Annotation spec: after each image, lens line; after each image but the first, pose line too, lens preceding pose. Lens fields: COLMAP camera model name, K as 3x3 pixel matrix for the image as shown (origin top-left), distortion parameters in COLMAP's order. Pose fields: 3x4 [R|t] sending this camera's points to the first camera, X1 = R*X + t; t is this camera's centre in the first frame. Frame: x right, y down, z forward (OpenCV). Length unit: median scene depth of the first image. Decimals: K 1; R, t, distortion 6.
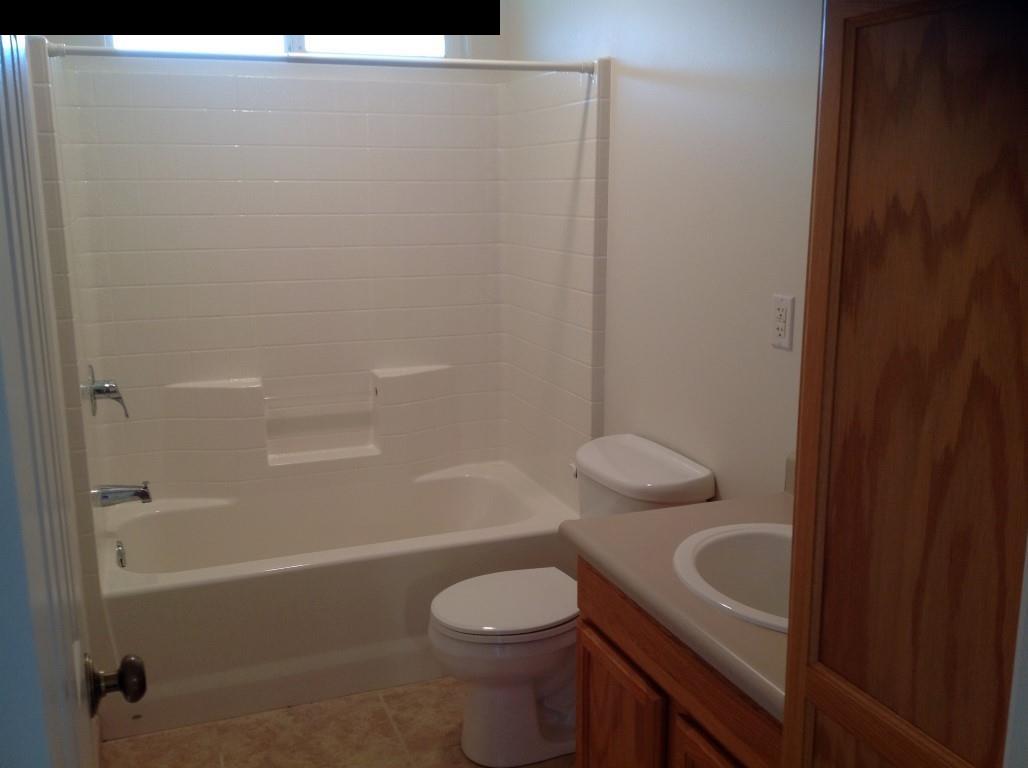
lens RADIAL K [[980.3, 0, 514.0], [0, 980.3, 384.0], [0, 0, 1]] dist [0.185381, -0.543004]
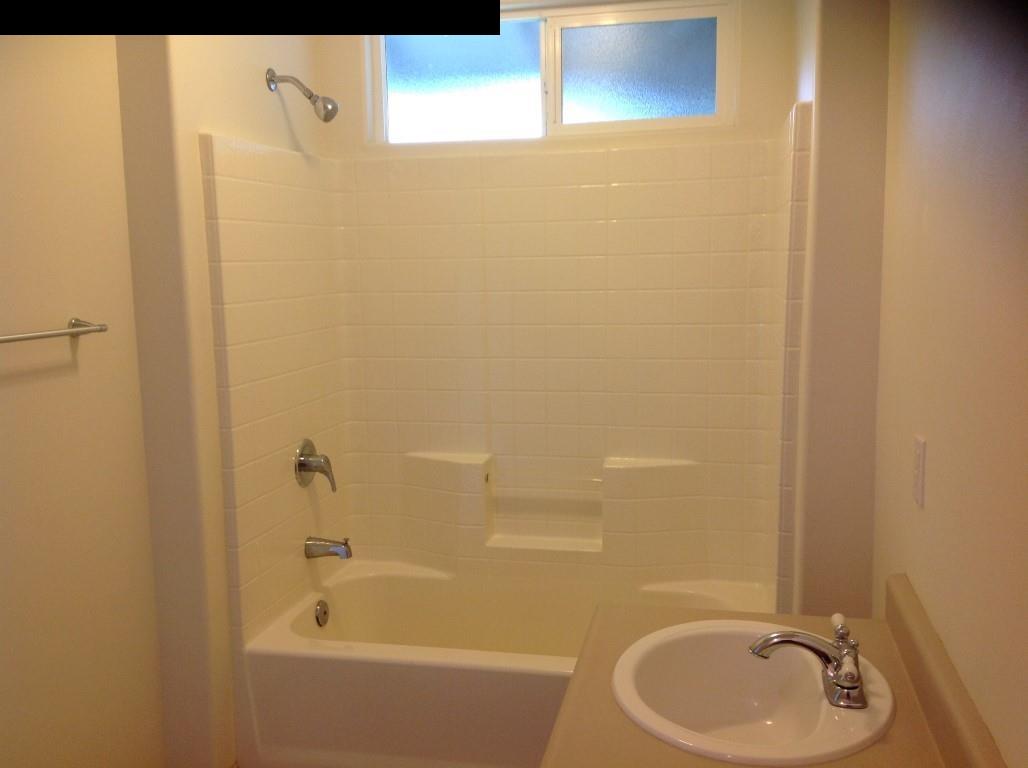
lens RADIAL K [[980.3, 0, 514.0], [0, 980.3, 384.0], [0, 0, 1]] dist [0.185381, -0.543004]
pose [[0.822374, 0.059879, -0.565787, 0.300734], [-0.094972, 0.994941, -0.032745, -0.044632], [0.560964, 0.080662, 0.823901, 0.193706]]
